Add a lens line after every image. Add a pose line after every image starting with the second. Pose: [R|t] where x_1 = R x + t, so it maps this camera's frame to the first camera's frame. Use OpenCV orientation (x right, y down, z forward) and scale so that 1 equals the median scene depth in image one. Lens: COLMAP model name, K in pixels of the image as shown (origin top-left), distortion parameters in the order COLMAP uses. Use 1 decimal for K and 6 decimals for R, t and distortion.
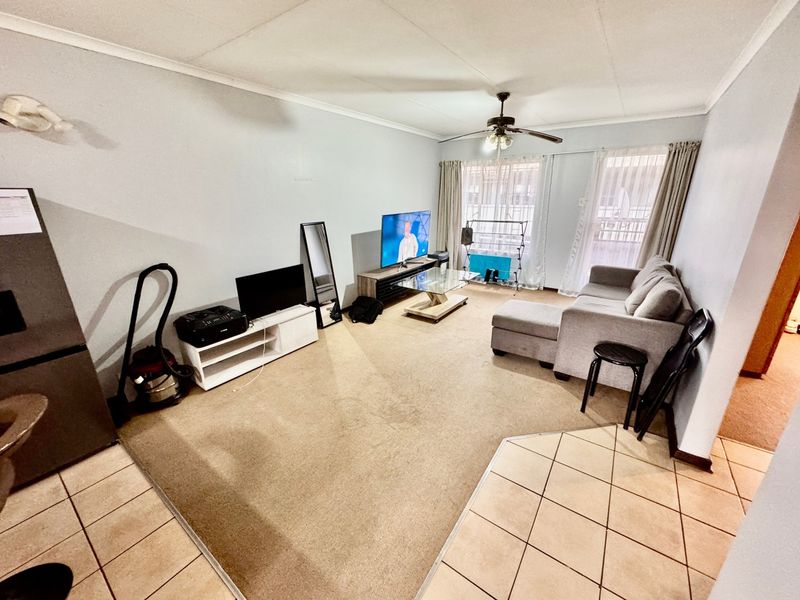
lens RADIAL K [[320.3, 0, 401.7], [0, 320.3, 301.0], [0, 0, 1]] dist [-0.002783, 0.000219]
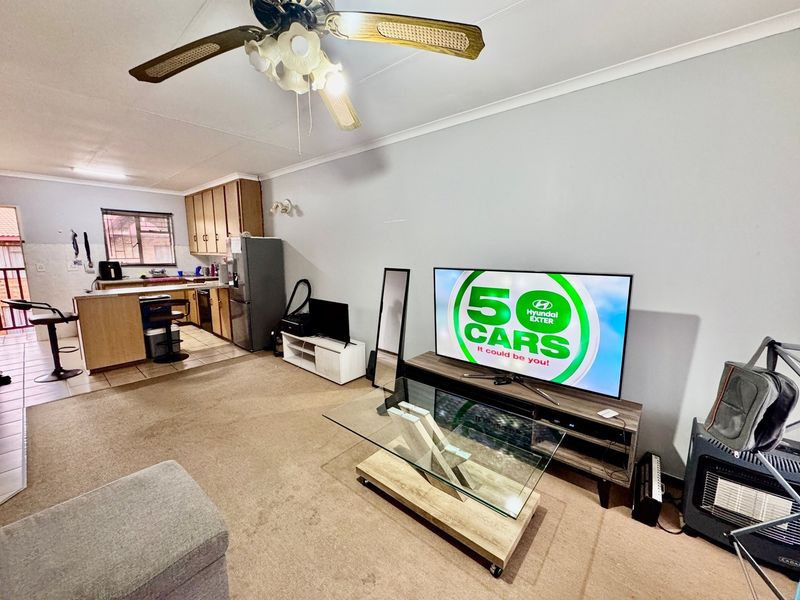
lens RADIAL K [[320.3, 0, 398.1], [0, 320.3, 297.4], [0, 0, 1]] dist [-0.002783, 0.000219]
pose [[-0.095750, 0.156451, -0.983034, 0.467523], [-0.313225, 0.932668, 0.178944, -0.260477], [0.944840, 0.325044, -0.040298, 0.844448]]
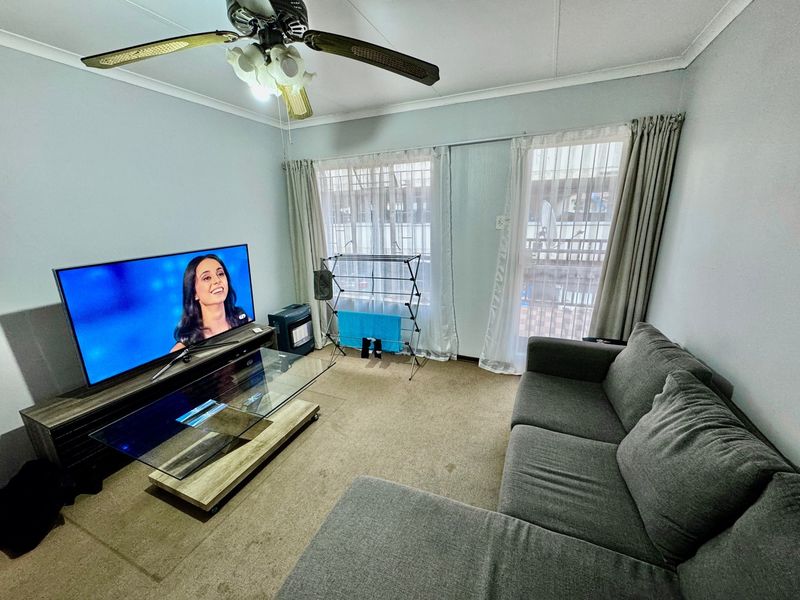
lens RADIAL K [[320.3, 0, 398.8], [0, 320.3, 297.8], [0, 0, 1]] dist [-0.002783, 0.000219]
pose [[0.980146, -0.069878, 0.185555, 0.250533], [0.081188, 0.995232, -0.054062, -0.149284], [-0.180892, 0.068054, 0.981146, 0.446503]]
